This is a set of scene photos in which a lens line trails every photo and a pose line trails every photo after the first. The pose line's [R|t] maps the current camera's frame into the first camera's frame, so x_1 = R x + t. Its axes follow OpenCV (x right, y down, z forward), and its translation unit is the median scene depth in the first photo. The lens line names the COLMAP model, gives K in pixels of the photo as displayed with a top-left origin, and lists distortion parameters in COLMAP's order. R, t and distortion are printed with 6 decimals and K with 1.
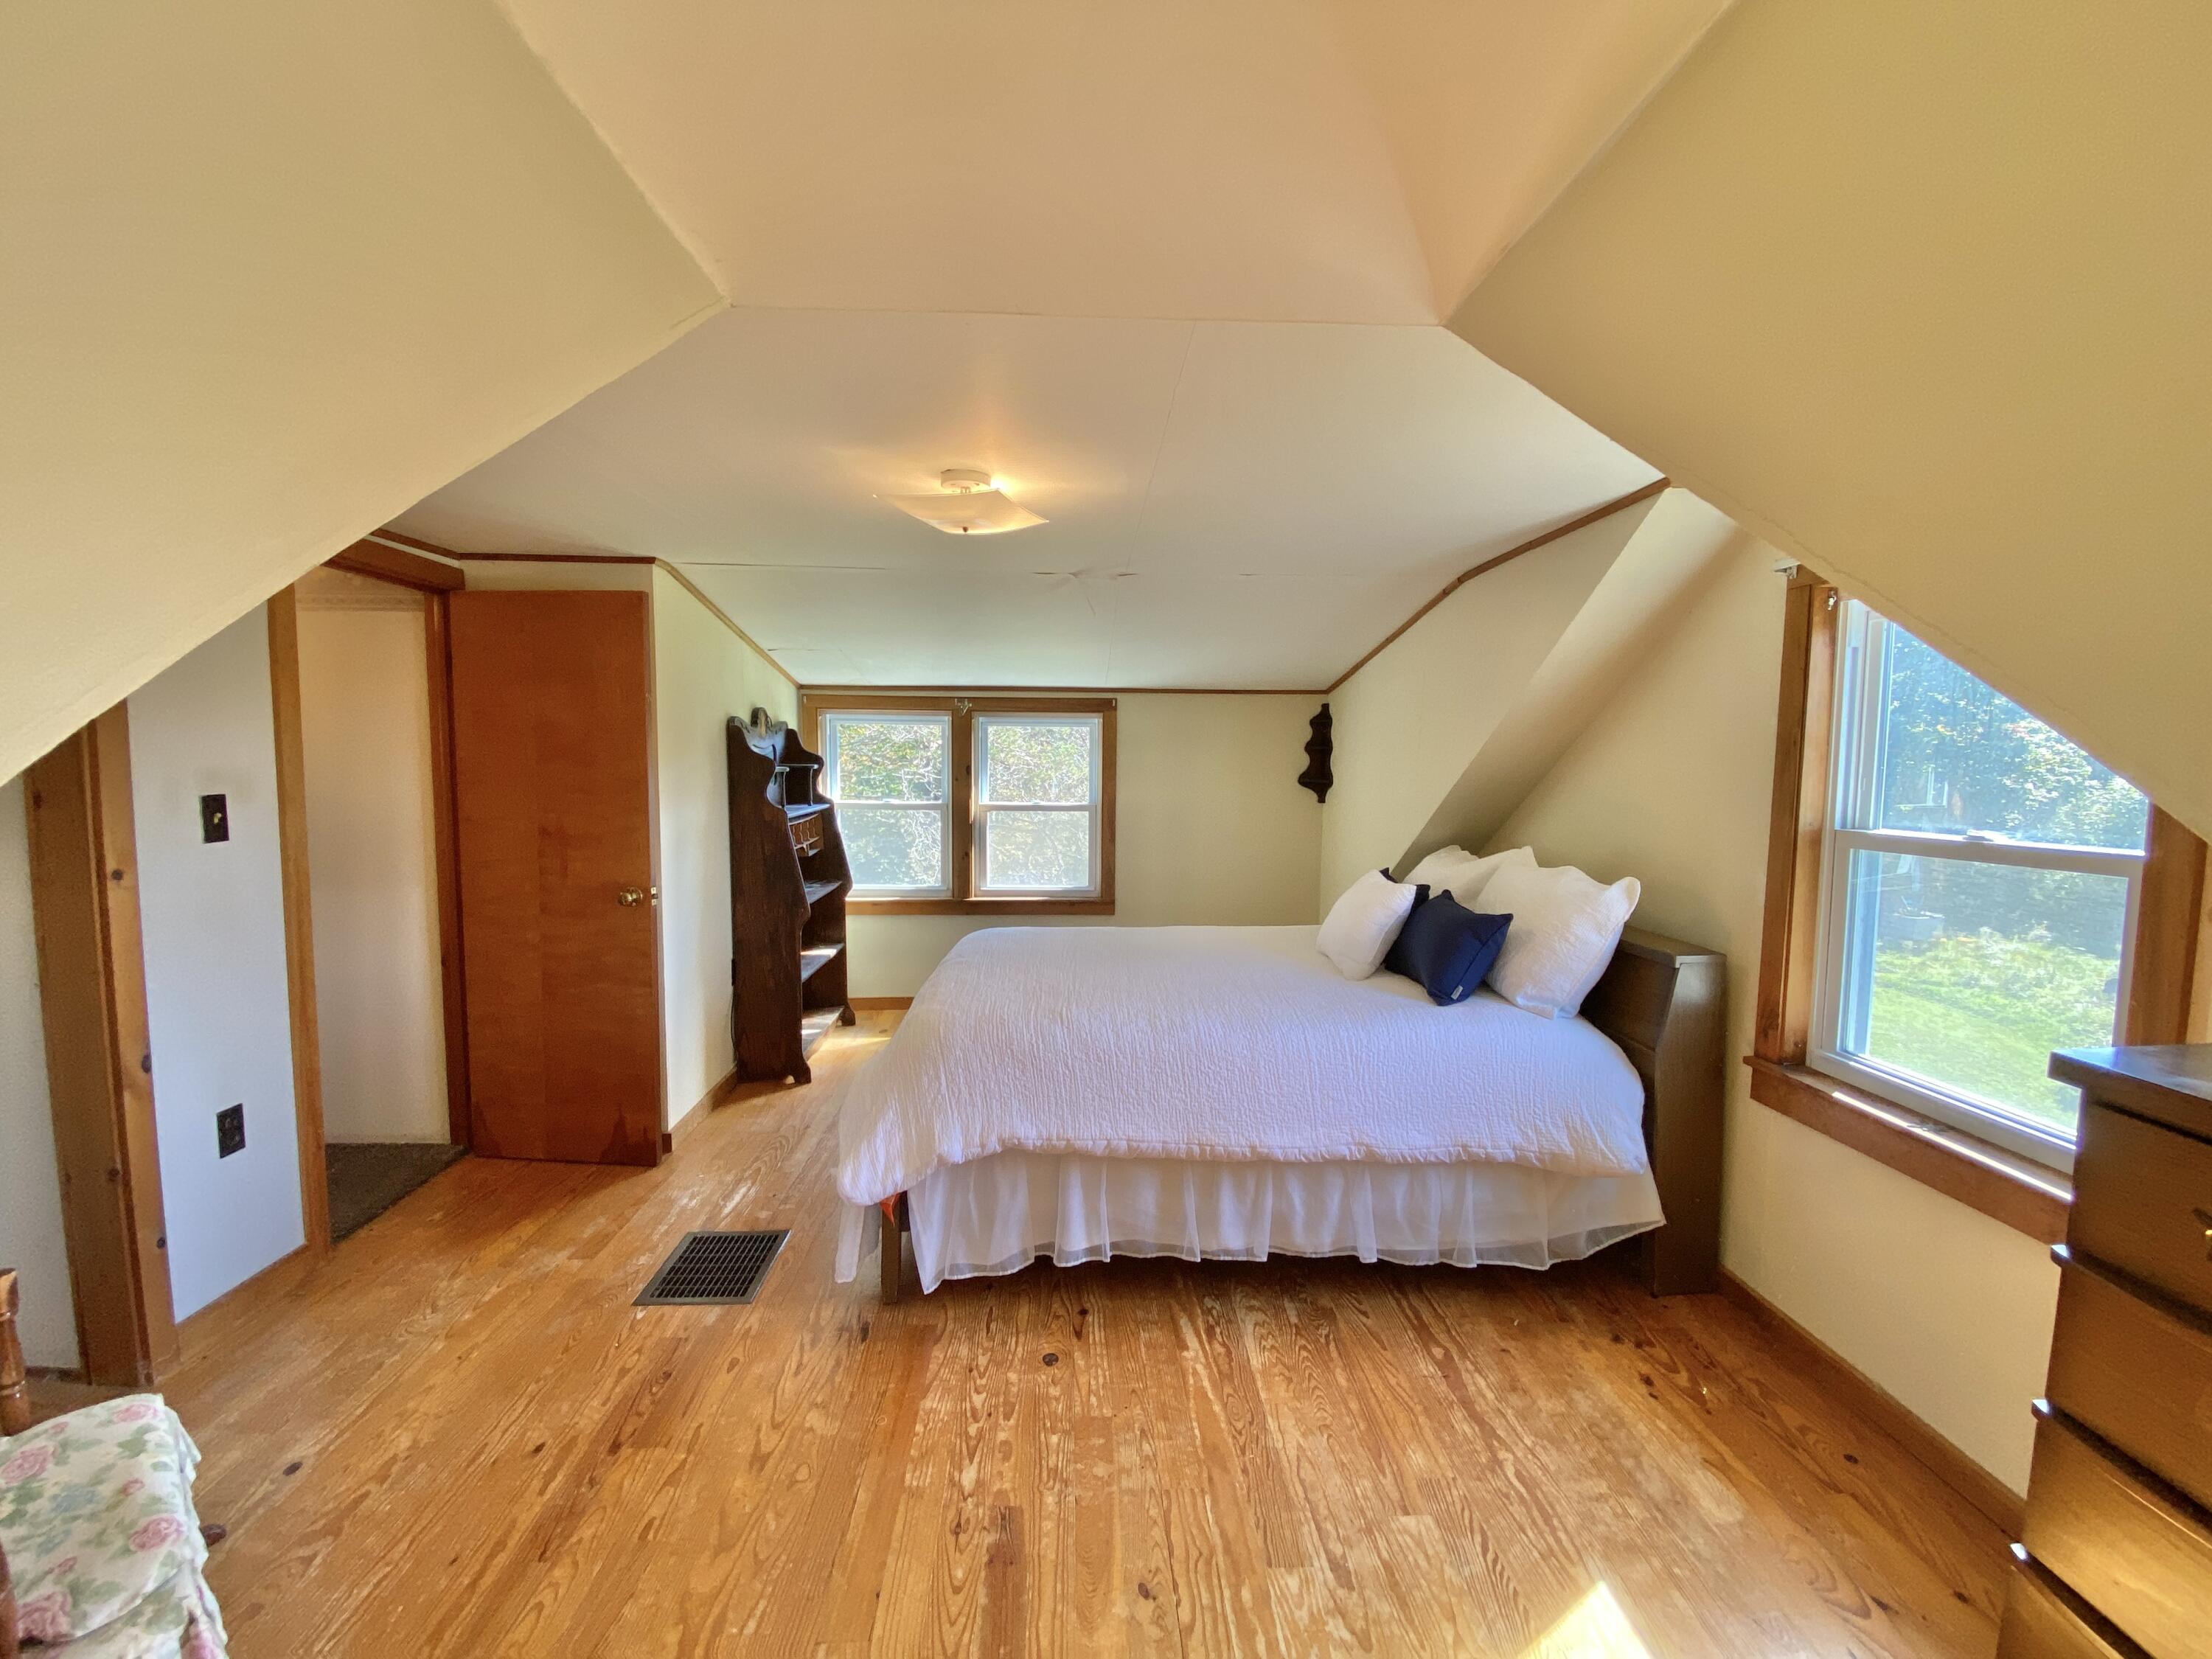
lens RADIAL K [[887.1, 0, 1103.1], [0, 887.1, 828.8], [0, 0, 1]] dist [0.022977, -0.022641]
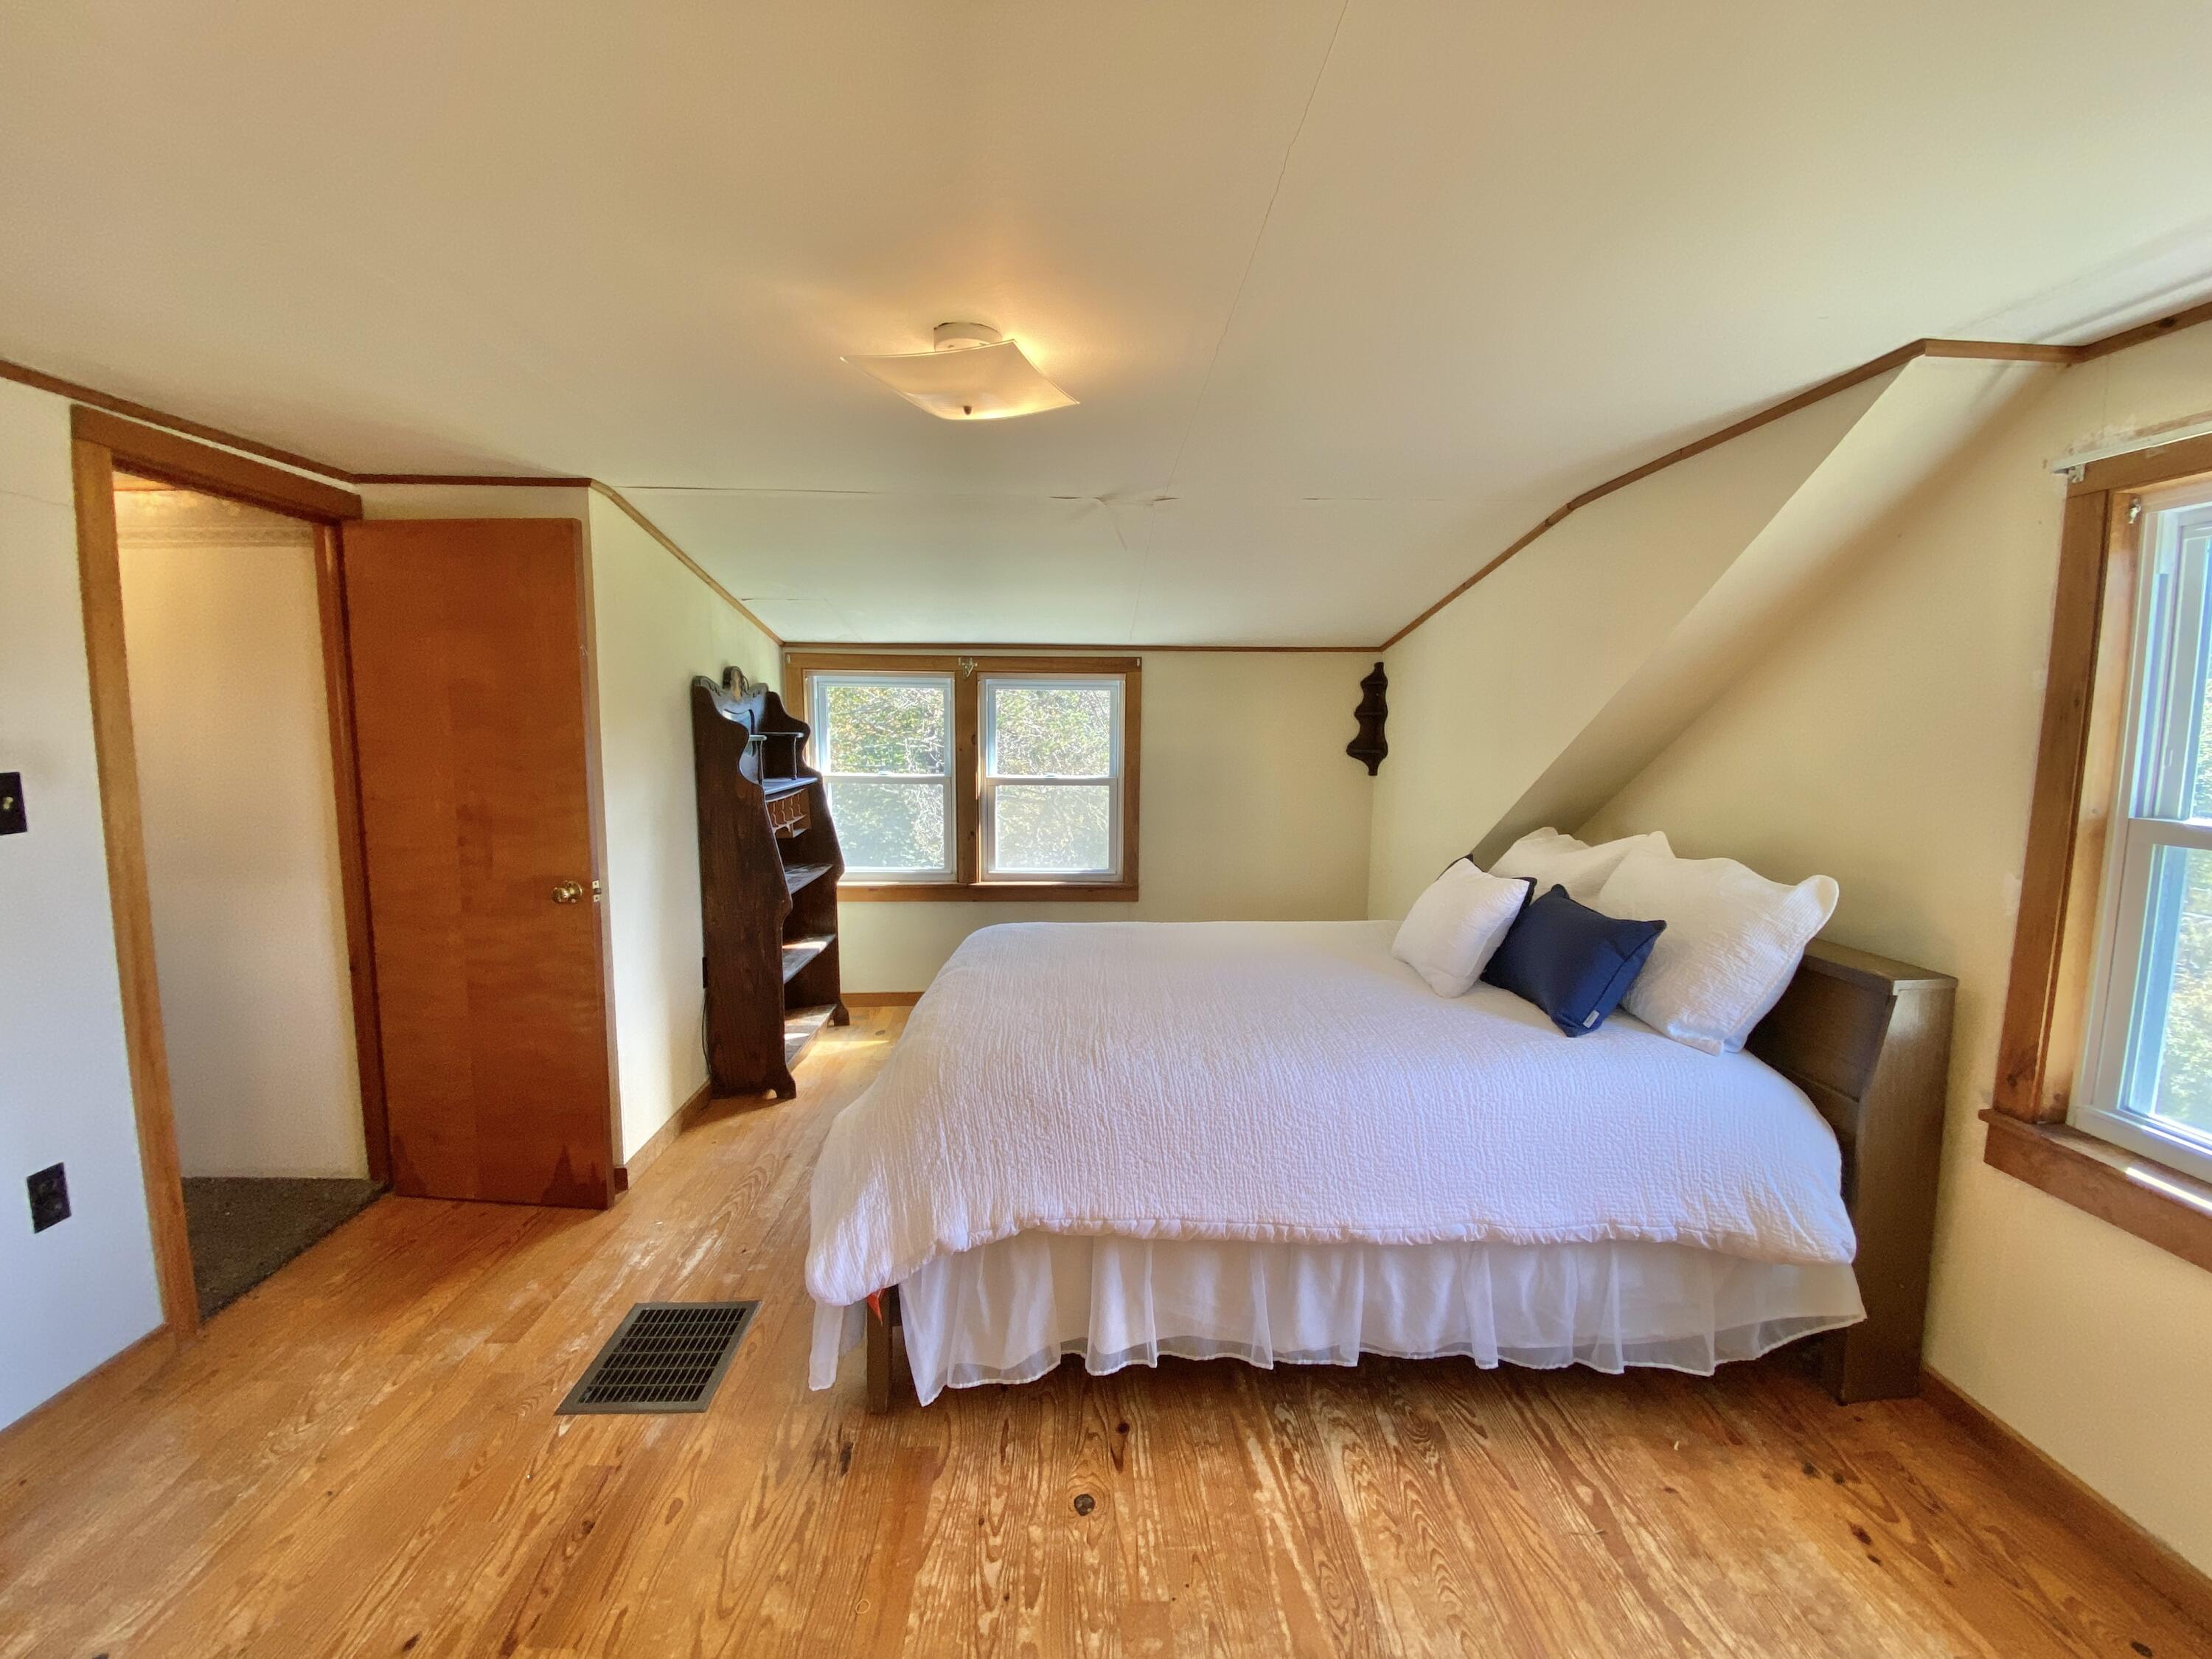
lens RADIAL K [[902.2, 0, 1106.0], [0, 902.2, 829.5], [0, 0, 1]] dist [0.012238, -0.015750]
pose [[0.999982, -0.000102, -0.005922, -0.032901], [0.000303, 0.999425, 0.033902, -0.014144], [0.005915, -0.033903, 0.999408, 0.221069]]
